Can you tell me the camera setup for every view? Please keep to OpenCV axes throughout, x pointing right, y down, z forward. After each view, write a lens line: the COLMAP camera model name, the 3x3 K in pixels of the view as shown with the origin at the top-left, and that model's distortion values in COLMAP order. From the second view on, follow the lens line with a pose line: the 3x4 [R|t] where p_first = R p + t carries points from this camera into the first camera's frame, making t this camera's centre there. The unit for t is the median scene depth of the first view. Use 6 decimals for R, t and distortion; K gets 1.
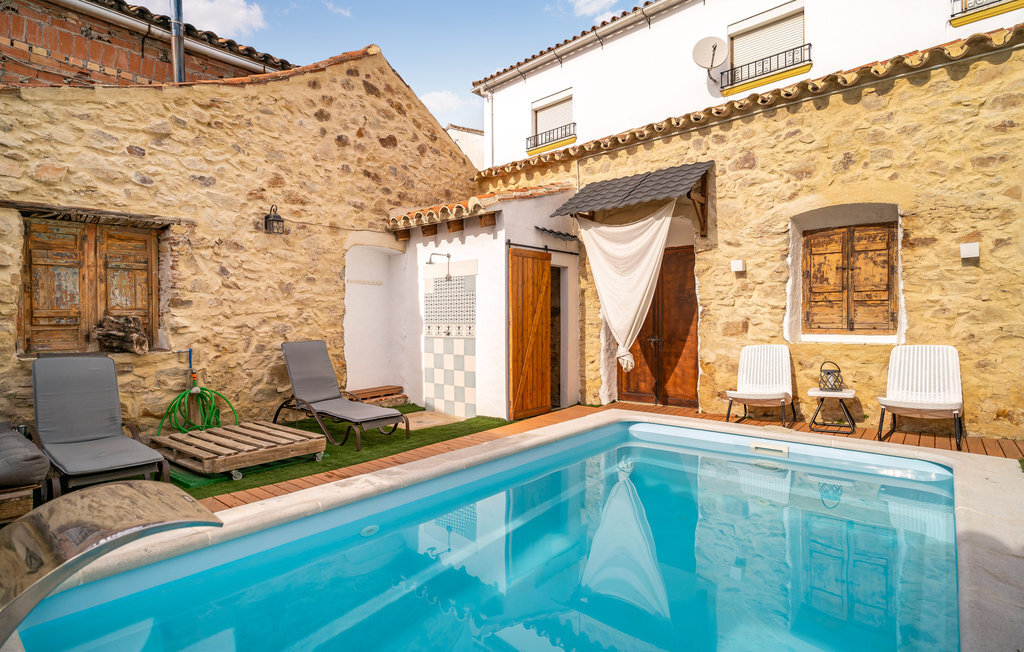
lens RADIAL K [[525.4, 0, 534.9], [0, 525.4, 316.8], [0, 0, 1]] dist [-0.004439, 0.000234]
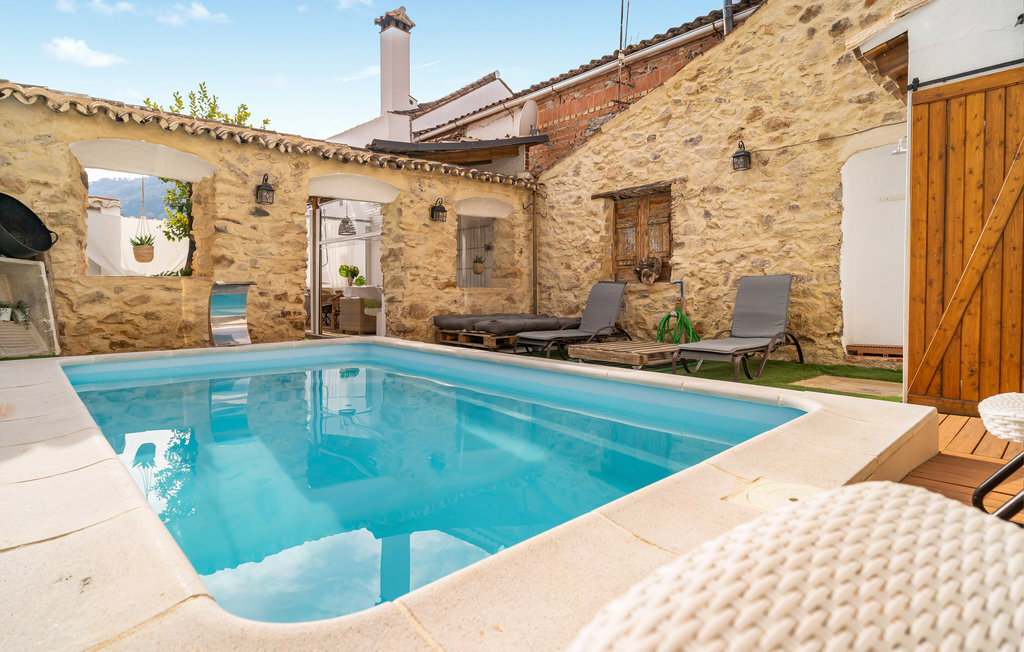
lens RADIAL K [[525.4, 0, 491.2], [0, 525.4, 298.4], [0, 0, 1]] dist [-0.004439, 0.000234]
pose [[-0.158325, 0.013189, -0.987299, 0.614836], [0.004126, 0.999911, 0.012695, 0.080430], [0.987378, -0.002064, -0.158365, 0.715751]]
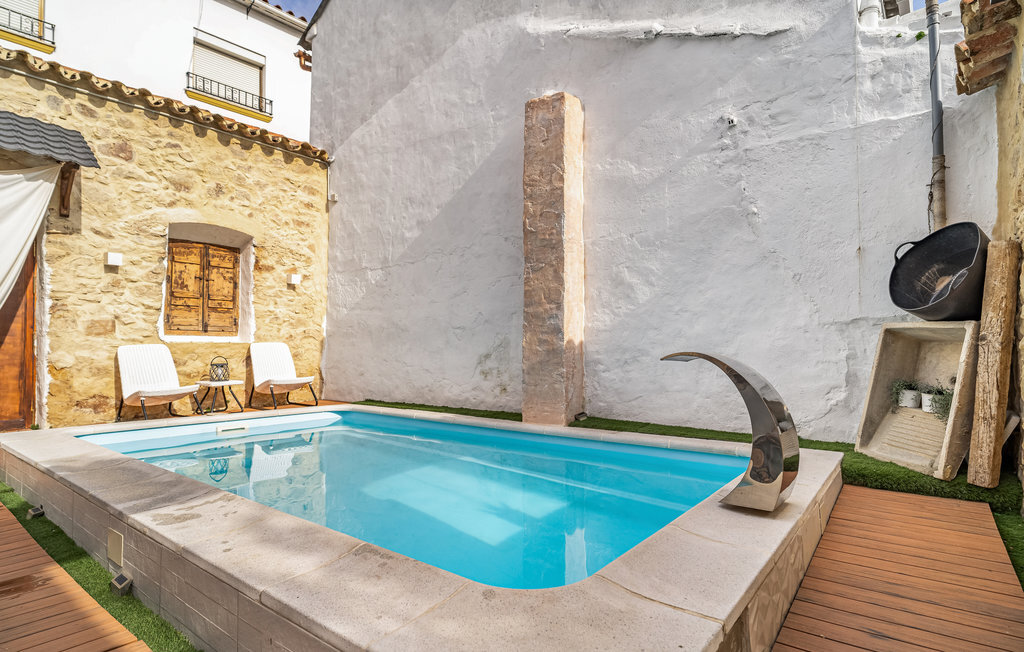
lens RADIAL K [[525.4, 0, 510.0], [0, 525.4, 330.2], [0, 0, 1]] dist [-0.004439, 0.000234]
pose [[-0.026459, 0.037836, 0.998934, -0.562848], [-0.006251, 0.999258, -0.038013, 0.059561], [-0.999630, -0.007250, -0.026203, 0.336030]]
